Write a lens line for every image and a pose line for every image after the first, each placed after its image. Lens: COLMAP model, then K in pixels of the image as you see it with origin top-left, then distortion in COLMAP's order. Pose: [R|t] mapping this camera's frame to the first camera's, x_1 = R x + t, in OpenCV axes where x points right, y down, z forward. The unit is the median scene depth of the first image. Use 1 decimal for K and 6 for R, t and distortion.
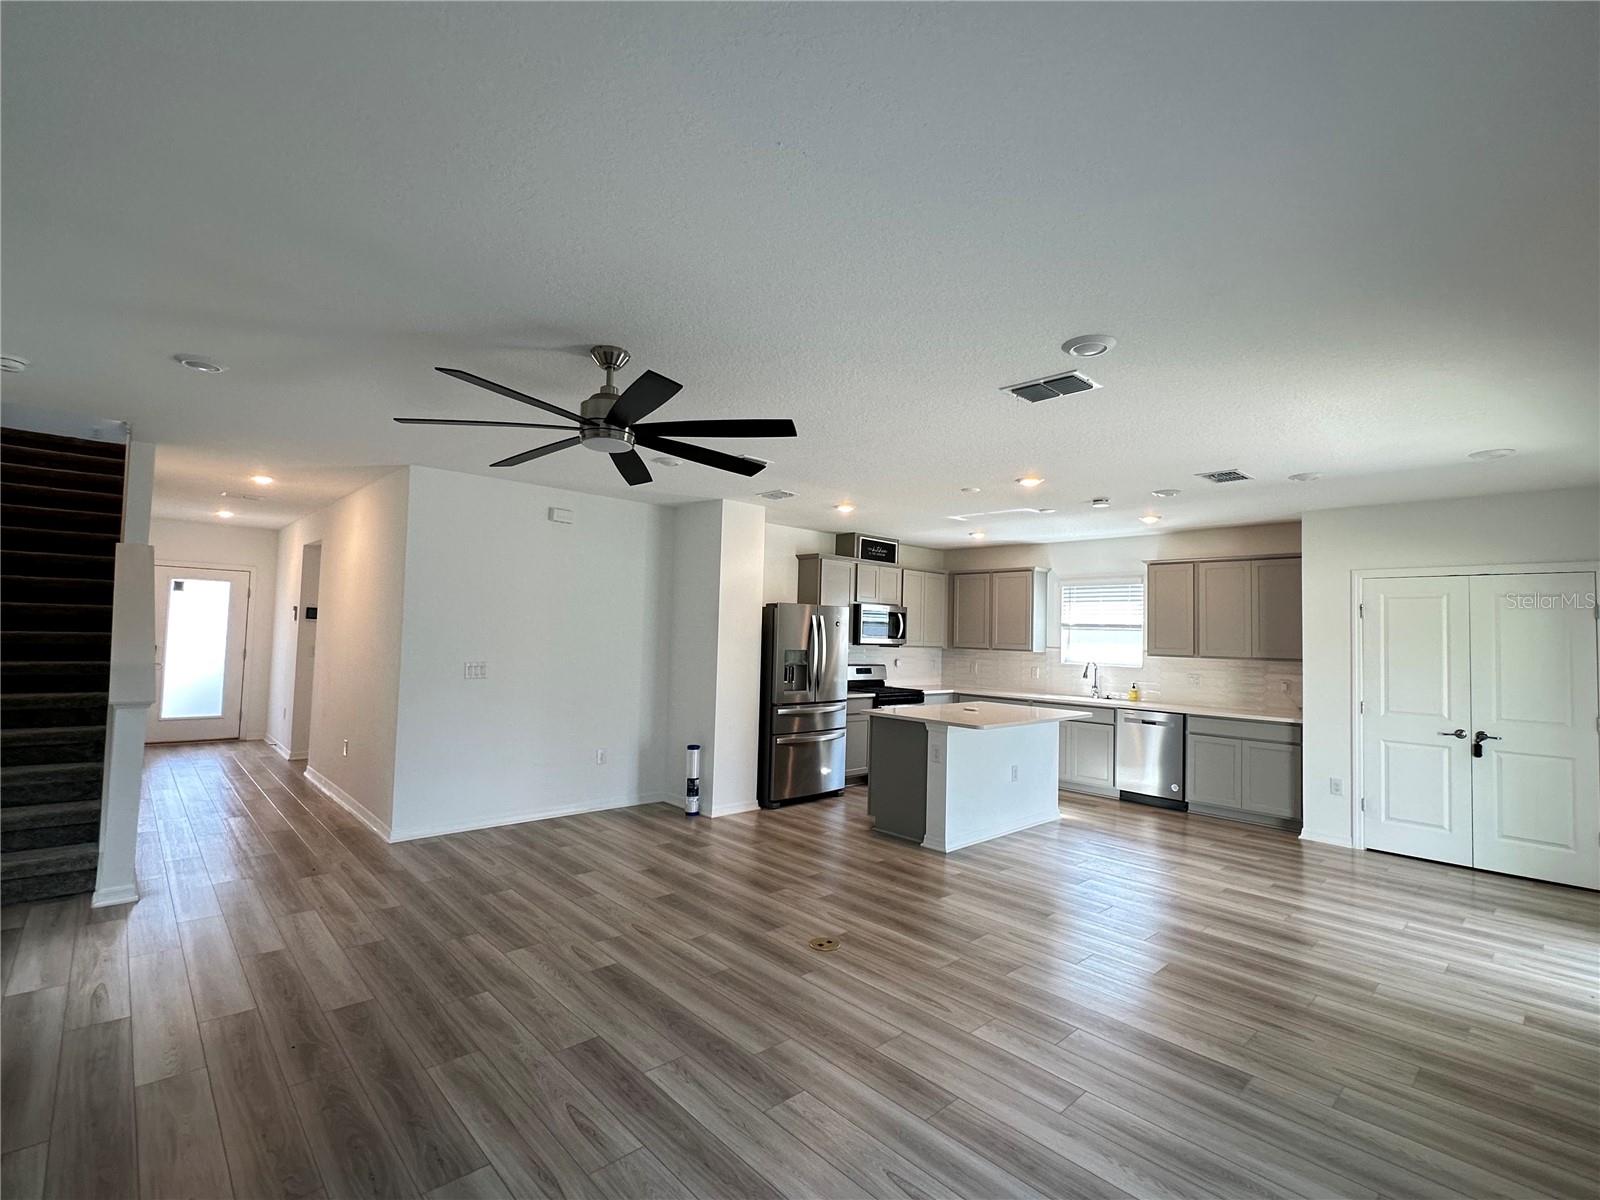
lens RADIAL K [[737.3, 0, 803.1], [0, 737.3, 602.5], [0, 0, 1]] dist [-0.002777, -0.000194]
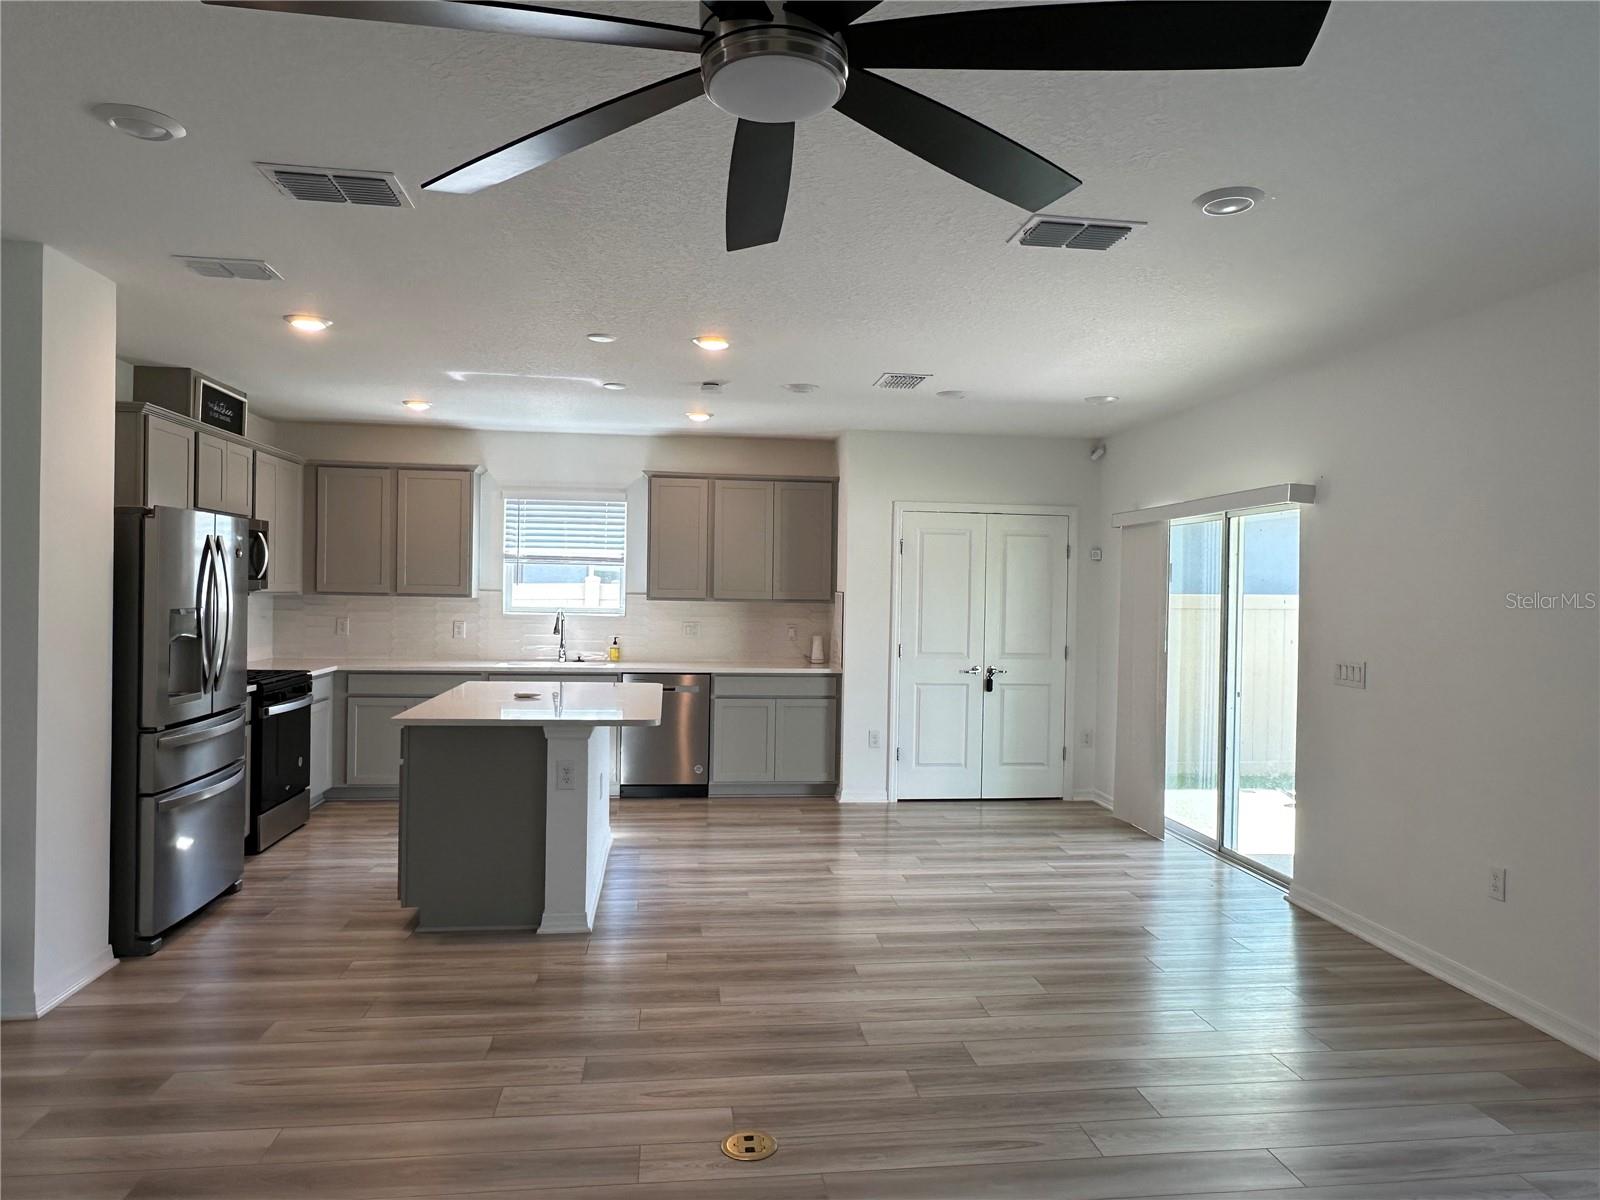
lens RADIAL K [[1025.1, 0, 801.3], [0, 1025.1, 601.9], [0, 0, 1]] dist [-0.004036, -0.000043]
pose [[0.585551, -0.028135, 0.810147, -0.333938], [-0.038119, 0.997336, 0.062187, 0.005219], [-0.809739, -0.067296, 0.582919, 0.329028]]
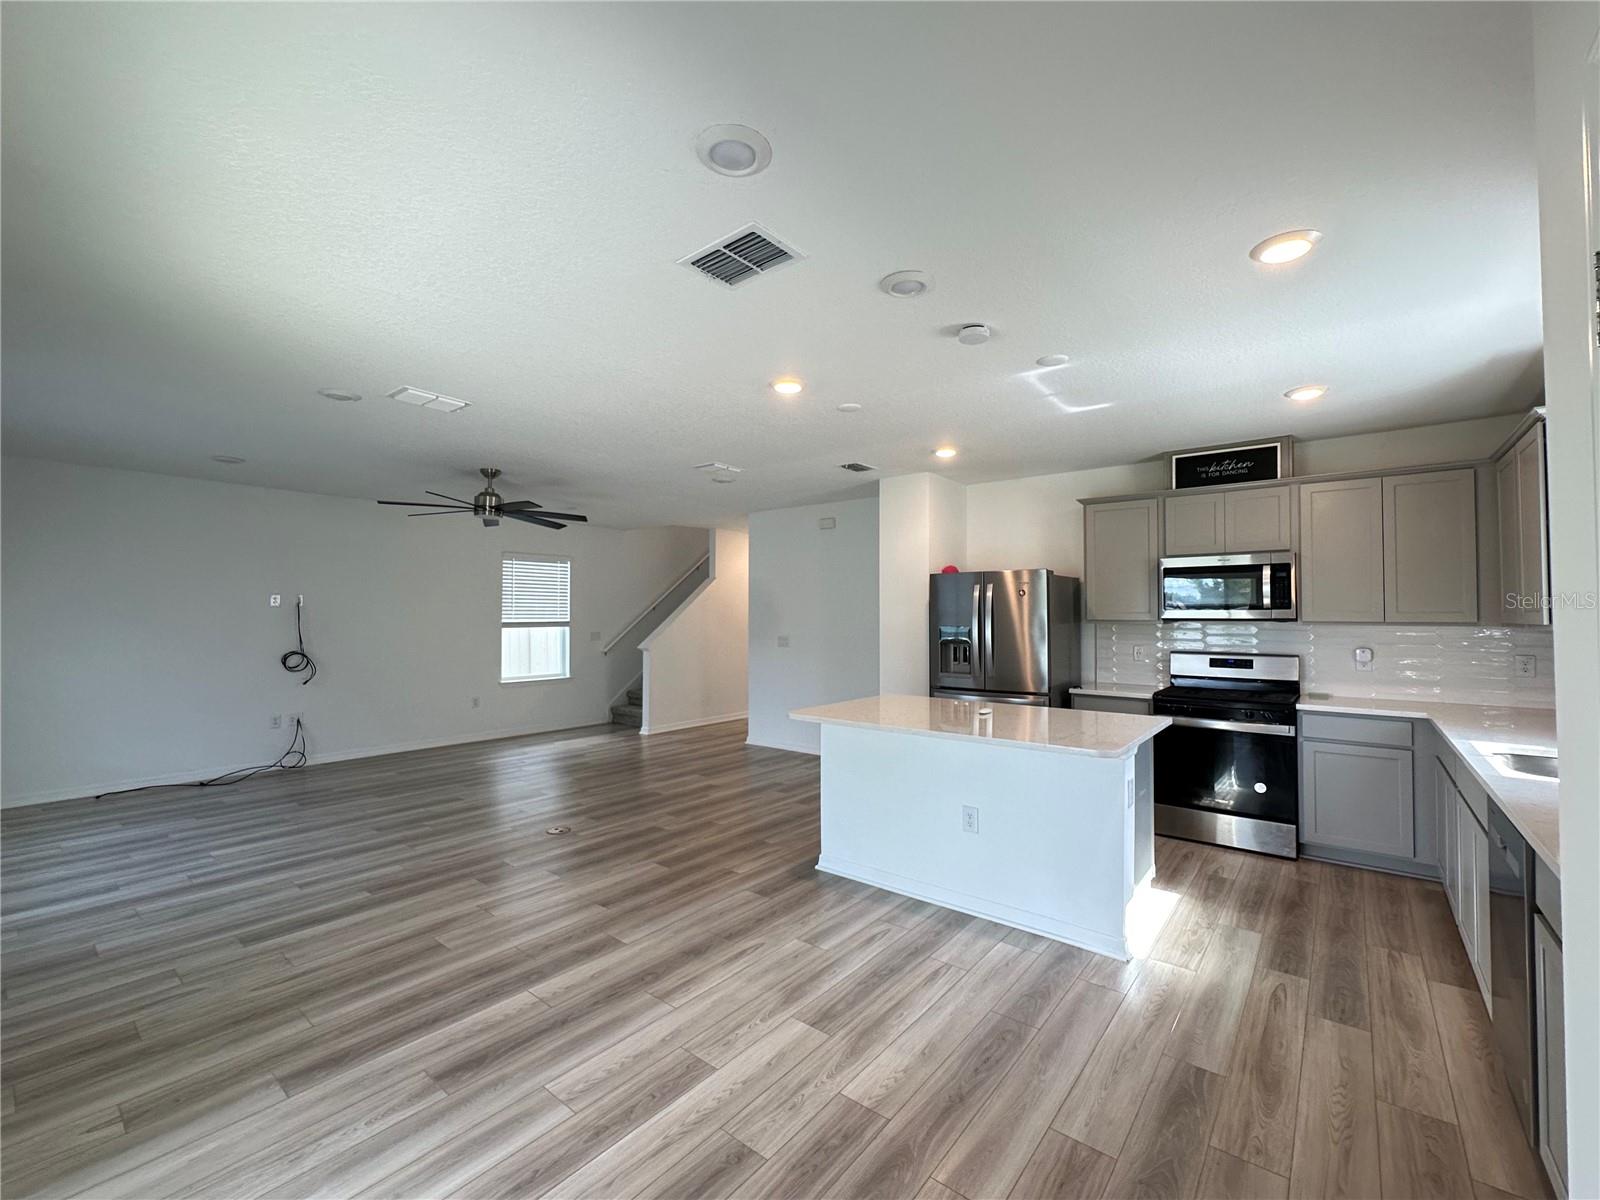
lens RADIAL K [[677.0, 0, 801.4], [0, 677.0, 600.7], [0, 0, 1]] dist [0.000000, 0.001185]
pose [[0.138398, -0.049935, -0.989117, 0.818825], [0.046436, 0.997957, -0.043884, 0.066196], [0.989287, -0.039857, 0.140434, 0.771473]]
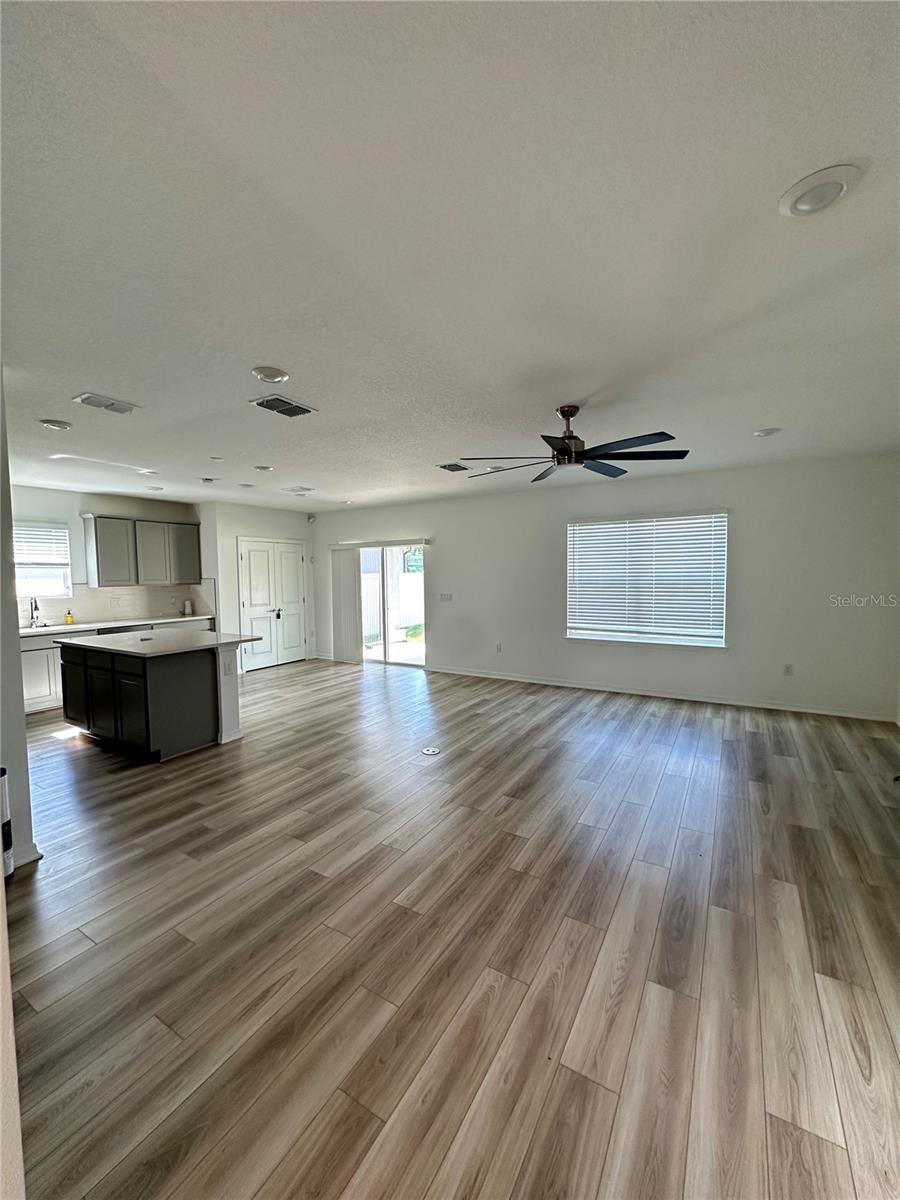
lens RADIAL K [[477.0, 0, 450.8], [0, 477.0, 602.3], [0, 0, 1]] dist [-0.002307, 0.000244]
pose [[-0.276725, -0.082476, 0.957403, -0.623657], [-0.039939, 0.996436, 0.074295, 0.014229], [-0.960119, -0.017679, -0.279033, 0.765574]]
